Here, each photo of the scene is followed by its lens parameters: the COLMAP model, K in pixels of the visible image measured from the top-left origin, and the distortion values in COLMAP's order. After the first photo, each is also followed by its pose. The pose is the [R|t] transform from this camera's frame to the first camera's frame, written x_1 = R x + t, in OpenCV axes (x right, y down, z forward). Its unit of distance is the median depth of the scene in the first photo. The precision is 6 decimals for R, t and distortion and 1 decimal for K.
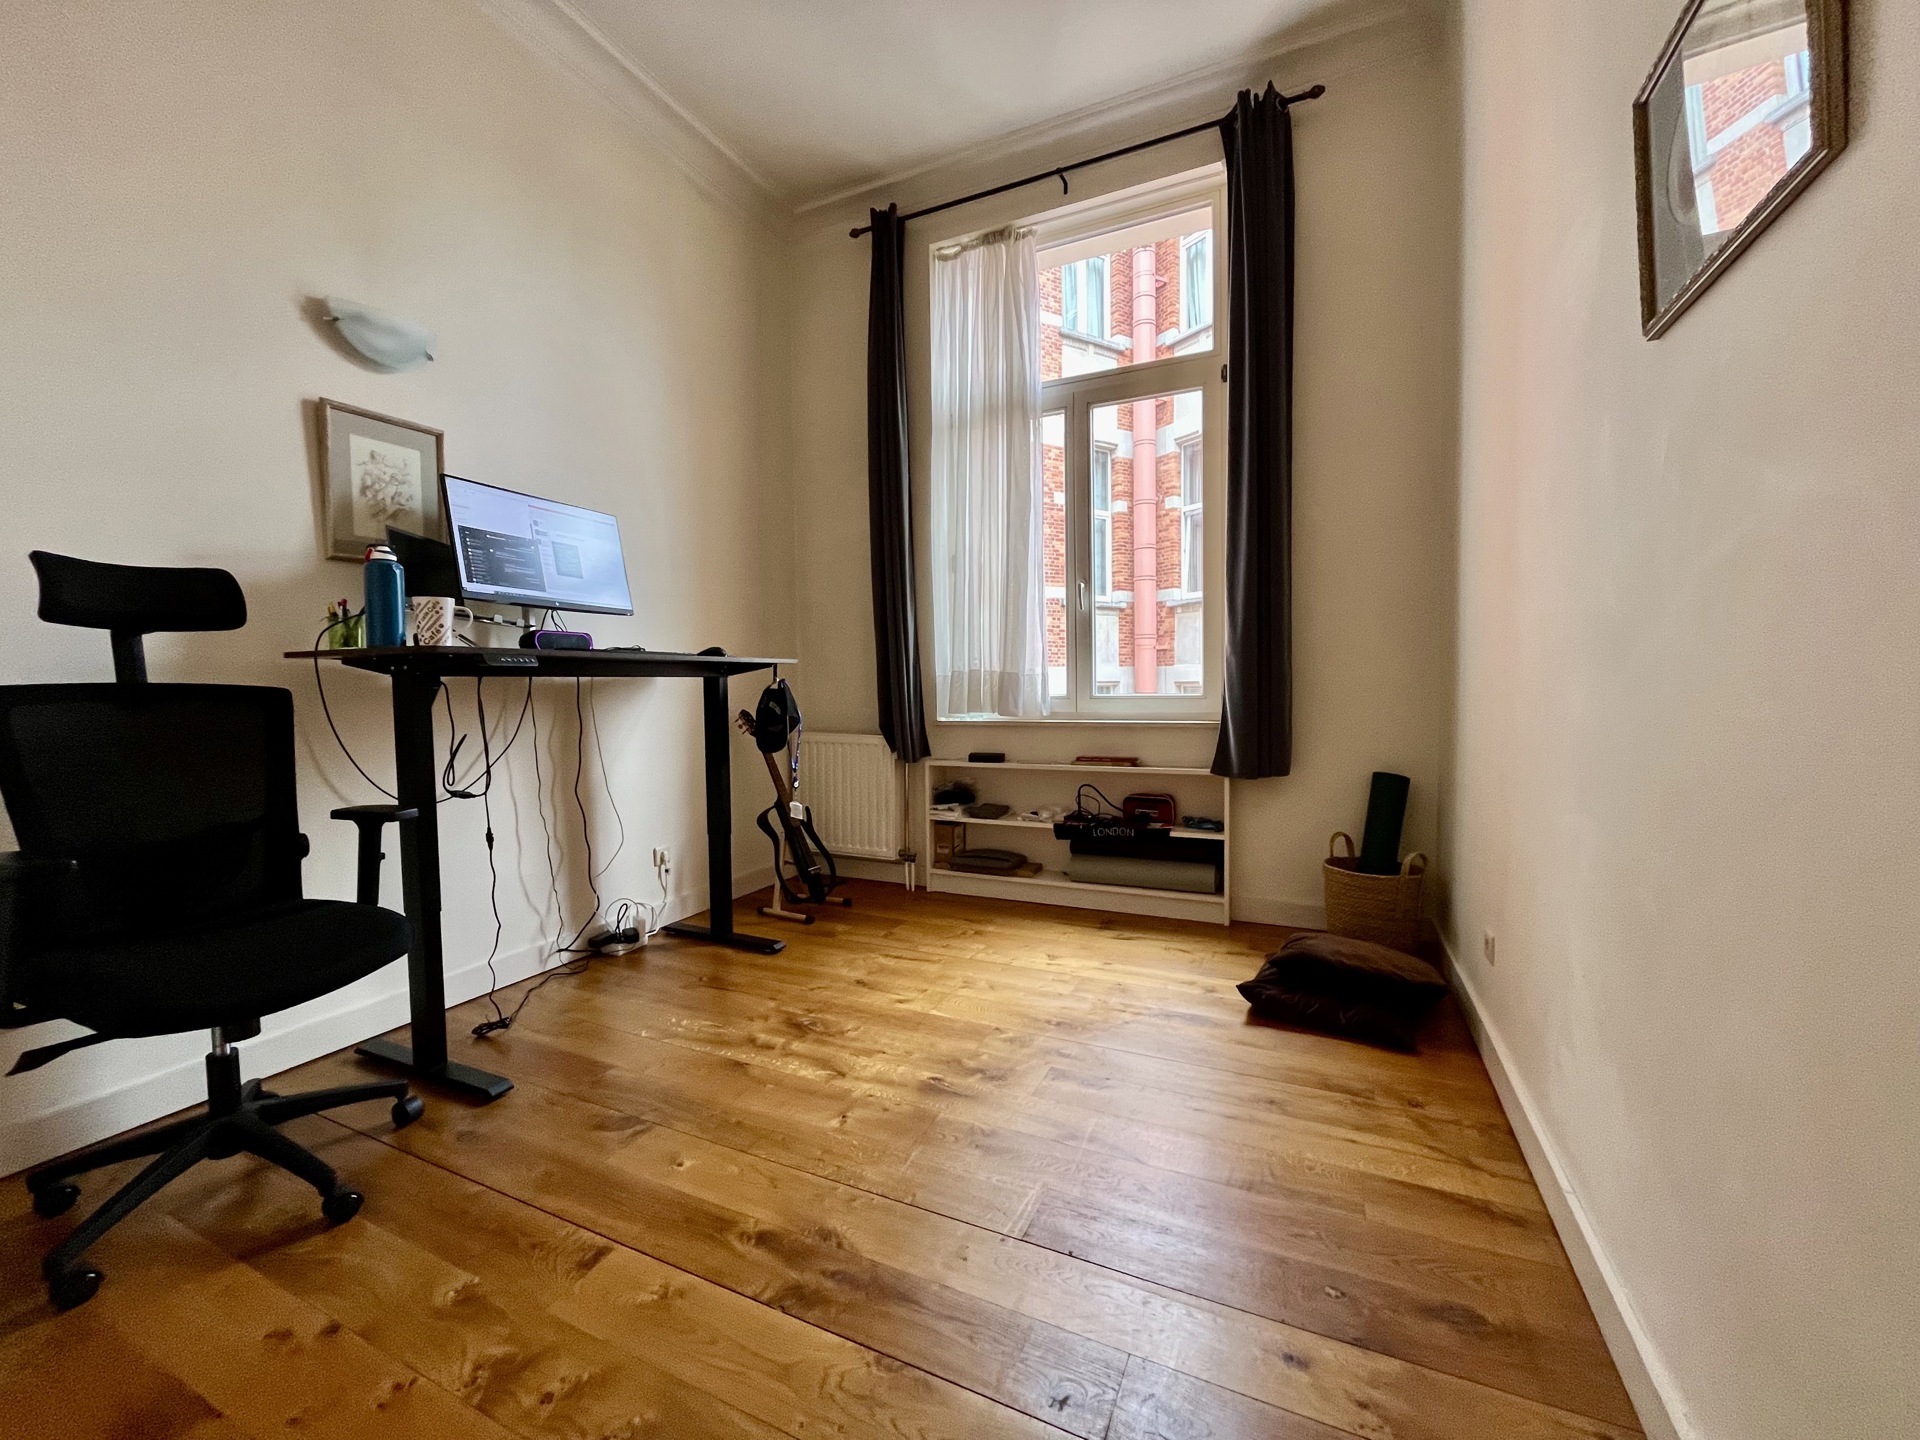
lens RADIAL K [[793.7, 0, 960.0], [0, 793.7, 720.0], [0, 0, 1]] dist [-0.000962, -0.000018]
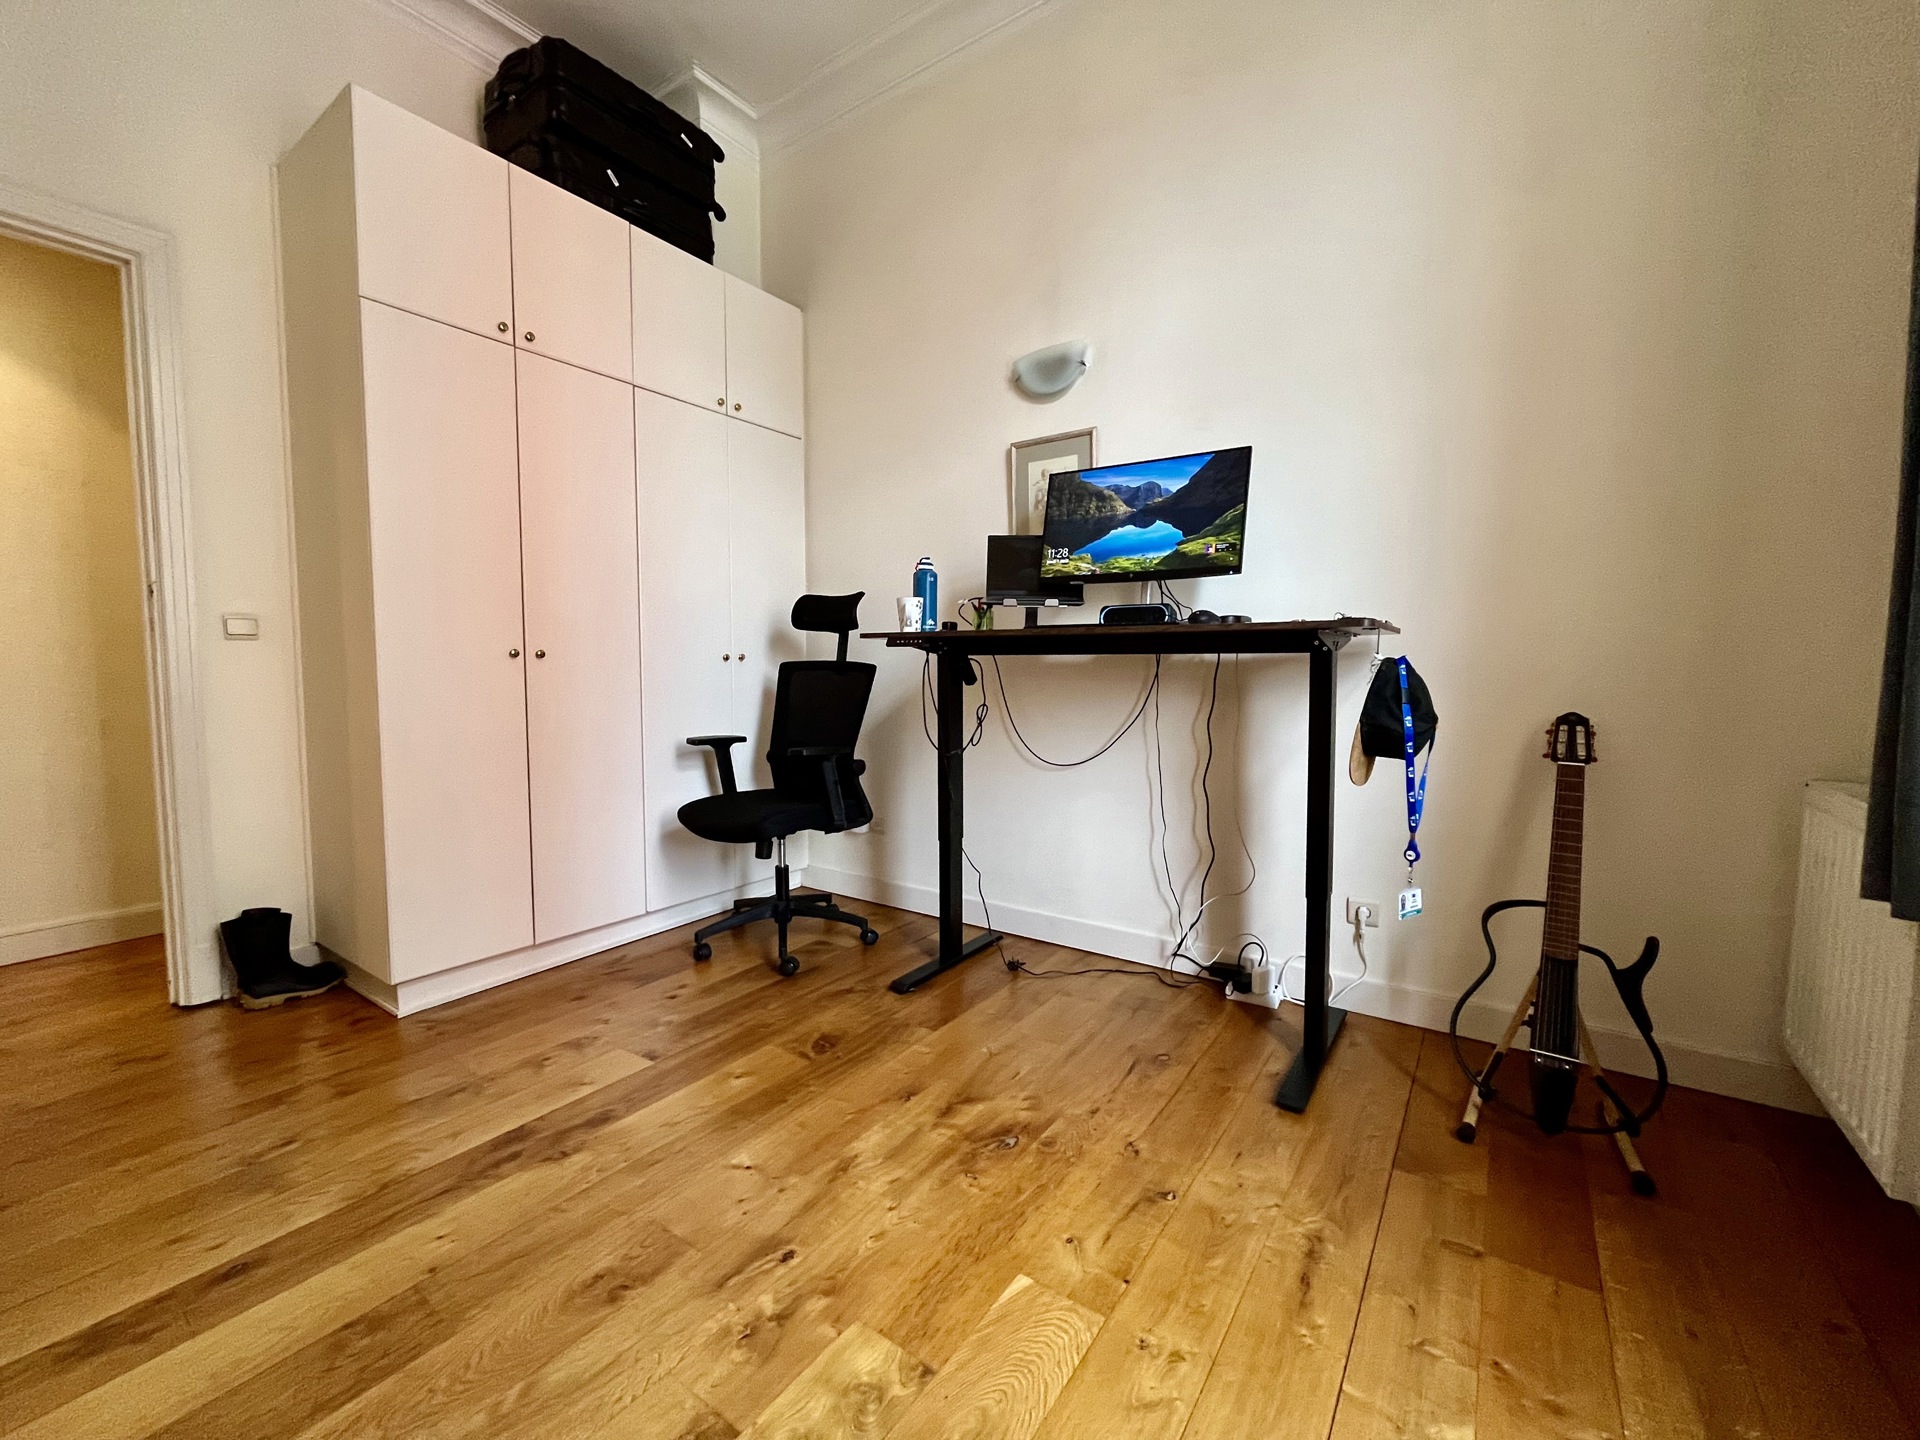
lens RADIAL K [[793.7, 0, 960.0], [0, 793.7, 720.0], [0, 0, 1]] dist [-0.000962, -0.000018]
pose [[-0.194177, 0.084149, -0.977351, 0.486899], [-0.041740, 0.994703, 0.093936, -0.062474], [0.980078, 0.059034, -0.189636, 1.076369]]
